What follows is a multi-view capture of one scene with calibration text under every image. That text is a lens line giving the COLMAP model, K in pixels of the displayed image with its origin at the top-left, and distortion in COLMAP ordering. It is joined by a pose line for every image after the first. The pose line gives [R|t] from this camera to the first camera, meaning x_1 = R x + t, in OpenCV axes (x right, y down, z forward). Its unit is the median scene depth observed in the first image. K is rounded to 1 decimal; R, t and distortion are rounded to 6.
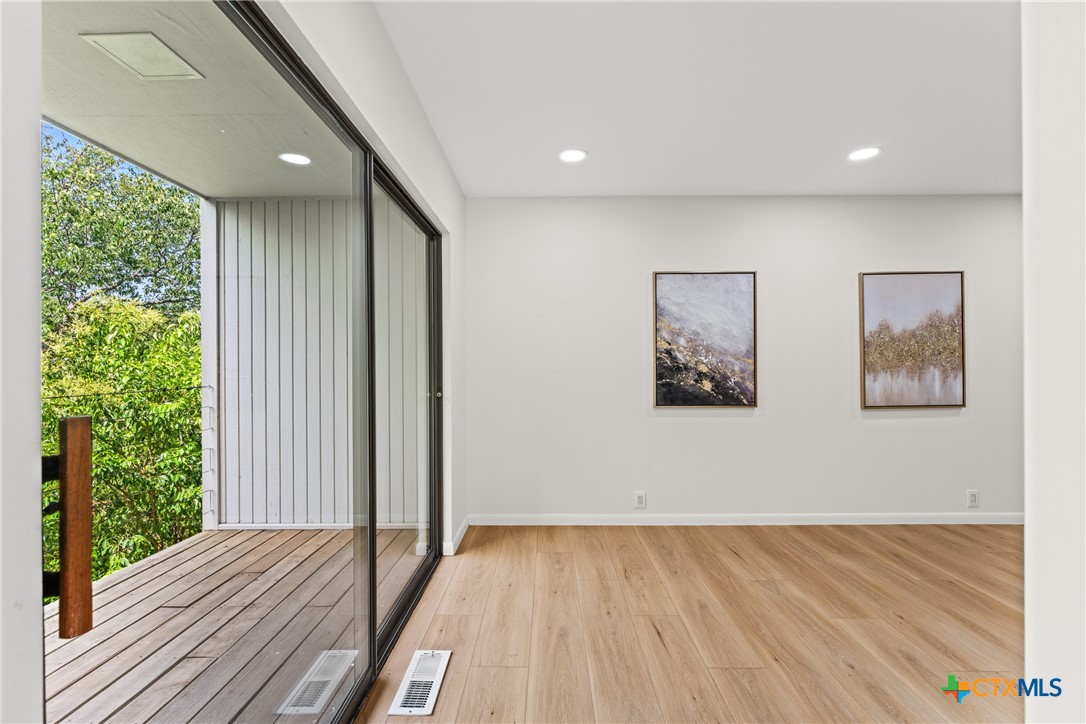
lens RADIAL K [[462.6, 0, 540.5], [0, 462.6, 364.0], [0, 0, 1]] dist [0.002235, -0.000237]
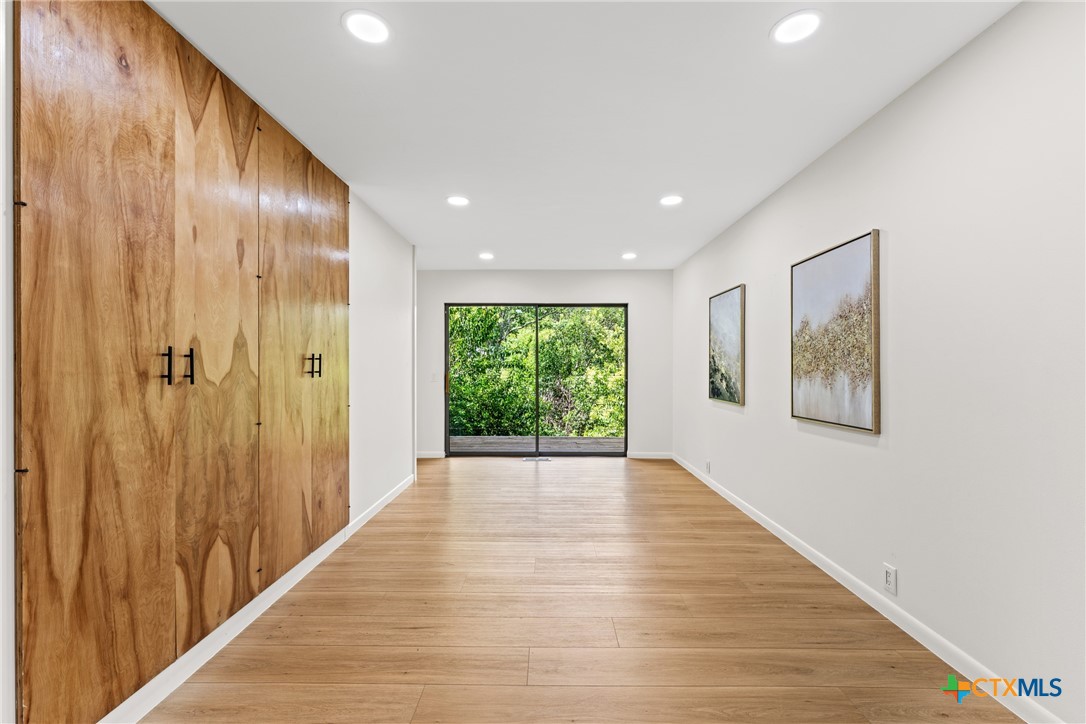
lens RADIAL K [[462.6, 0, 542.3], [0, 462.6, 365.2], [0, 0, 1]] dist [0.002235, -0.000237]
pose [[-0.015064, 0.000760, -0.999886, 1.589773], [0.012192, 0.999926, 0.000576, -0.011476], [0.999812, -0.012182, -0.015072, 0.534048]]
